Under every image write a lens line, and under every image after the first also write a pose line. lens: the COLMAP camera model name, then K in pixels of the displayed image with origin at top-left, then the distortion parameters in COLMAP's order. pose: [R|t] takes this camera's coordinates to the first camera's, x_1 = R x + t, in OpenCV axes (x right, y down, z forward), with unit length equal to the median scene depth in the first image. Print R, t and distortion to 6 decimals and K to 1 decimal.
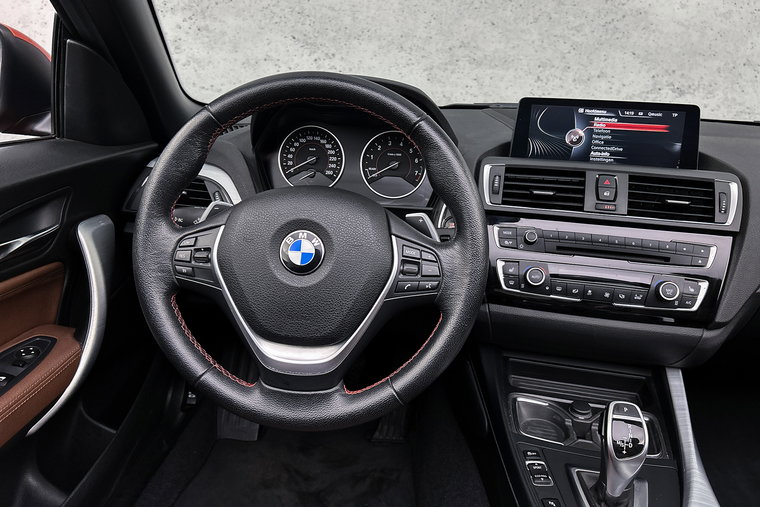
lens RADIAL K [[587.8, 0, 377.9], [0, 587.8, 256.1], [0, 0, 1]] dist [0.057091, -0.089761]
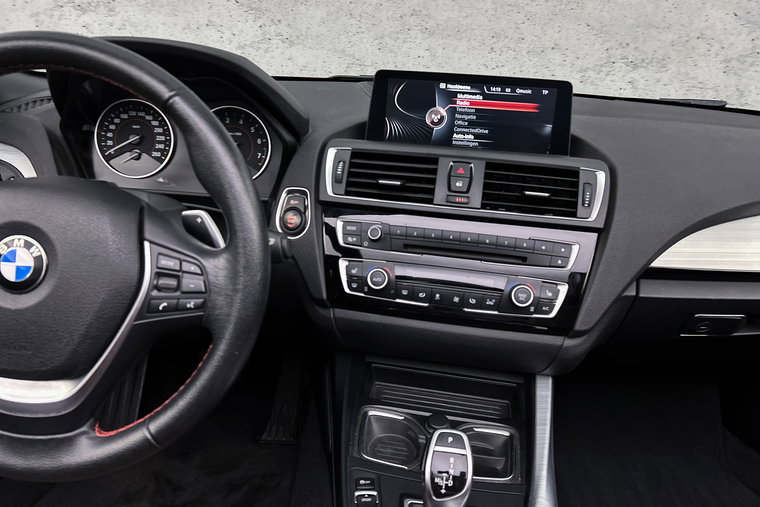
lens RADIAL K [[579.4, 0, 387.0], [0, 579.4, 260.0], [0, 0, 1]] dist [0.071208, -0.094879]
pose [[0.998697, -0.003568, 0.050902, 0.228063], [0.000725, 0.998444, 0.055766, -0.039608], [-0.051021, -0.055656, 0.997146, 0.139716]]
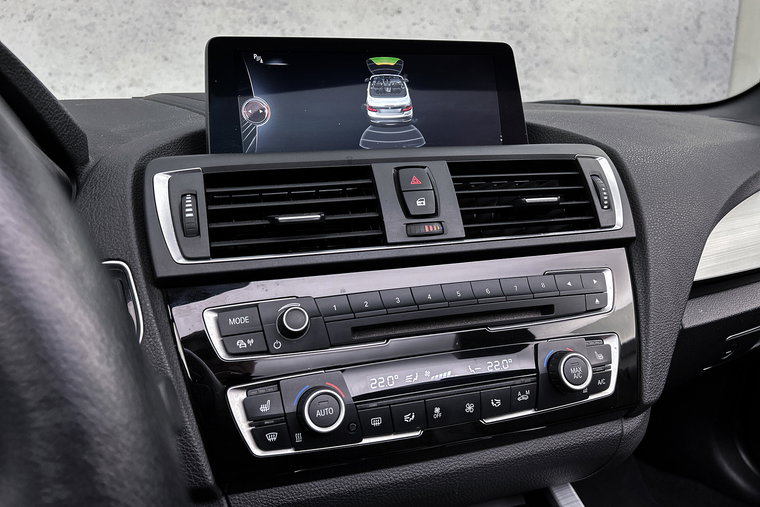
lens RADIAL K [[579.4, 0, 387.0], [0, 579.4, 260.0], [0, 0, 1]] dist [0.071208, -0.094879]
pose [[0.869940, -0.166181, 0.464315, 0.124320], [0.202527, 0.978844, -0.029121, -0.048432], [-0.449652, 0.119370, 0.885191, 0.570140]]
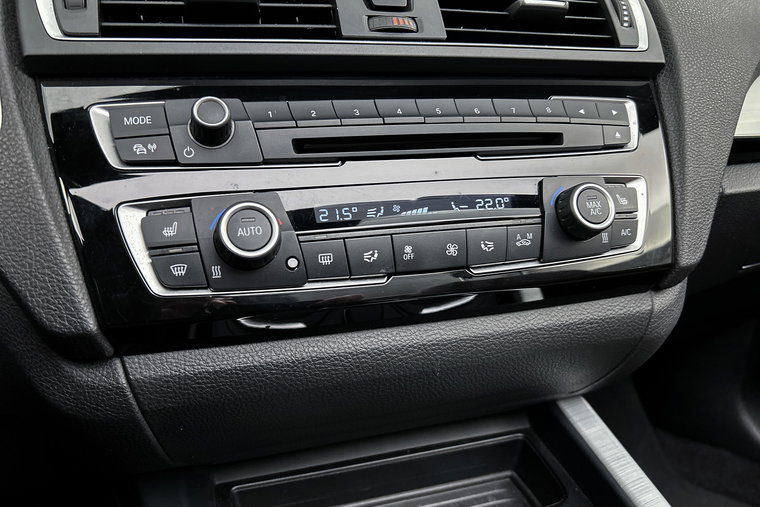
lens RADIAL K [[585.9, 0, 379.6], [0, 585.9, 249.0], [0, 0, 1]] dist [0.063899, -0.086454]
pose [[0.873794, -0.159145, 0.459518, 0.176085], [0.210147, 0.975722, -0.061683, 0.073989], [-0.438546, 0.150465, 0.886024, 0.669305]]
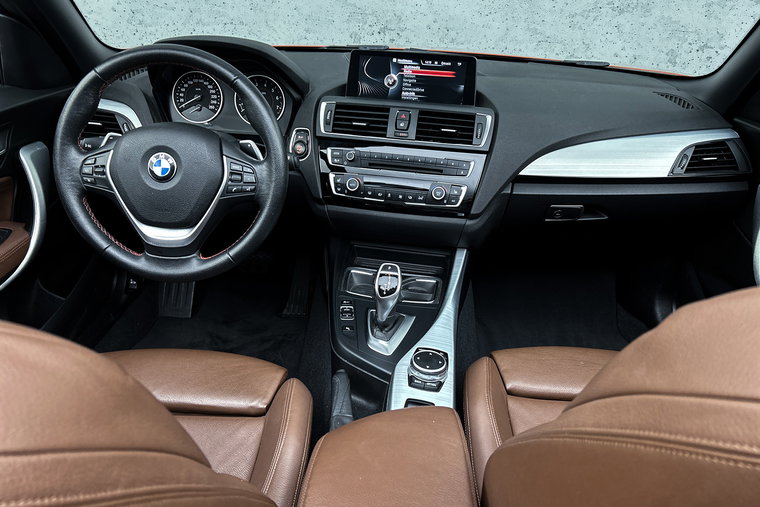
lens RADIAL K [[589.7, 0, 389.3], [0, 589.7, 267.5], [0, 0, 1]] dist [0.073650, -0.101230]
pose [[0.999355, -0.016017, 0.032136, 0.294913], [0.010852, 0.987871, 0.154897, 0.012088], [-0.034227, -0.154449, 0.987408, -0.434946]]
